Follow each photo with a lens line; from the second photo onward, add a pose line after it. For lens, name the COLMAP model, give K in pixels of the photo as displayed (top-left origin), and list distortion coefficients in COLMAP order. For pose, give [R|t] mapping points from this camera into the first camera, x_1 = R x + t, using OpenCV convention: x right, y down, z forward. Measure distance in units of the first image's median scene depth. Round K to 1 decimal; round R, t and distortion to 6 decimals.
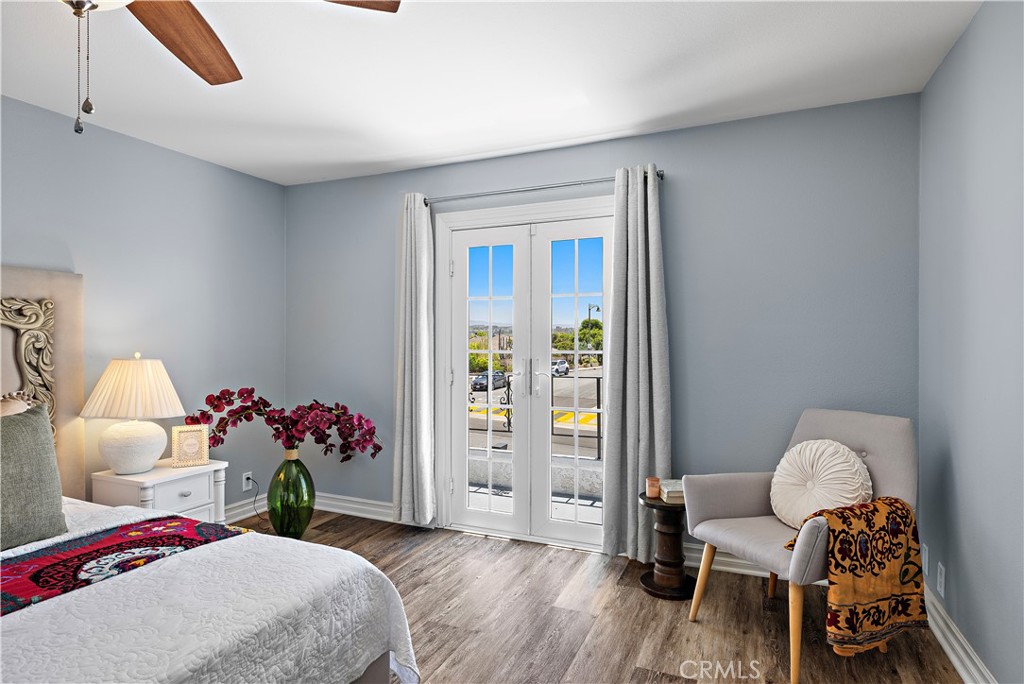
lens RADIAL K [[572.4, 0, 513.9], [0, 572.4, 343.1], [0, 0, 1]] dist [0.001065, 0.001516]
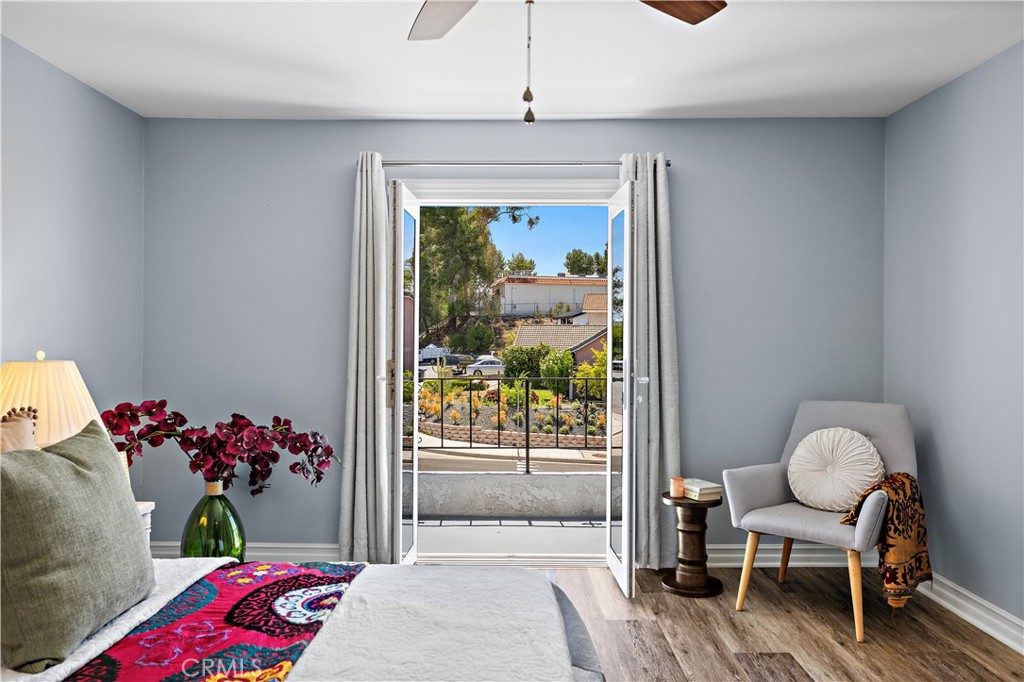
lens RADIAL K [[761.1, 0, 506.1], [0, 761.1, 338.4], [0, 0, 1]] dist [0.008092, -0.006300]
pose [[0.915327, 0.002567, 0.402702, -0.542749], [-0.001733, 0.999996, -0.002435, 0.002591], [-0.402707, 0.001531, 0.915328, -0.069576]]
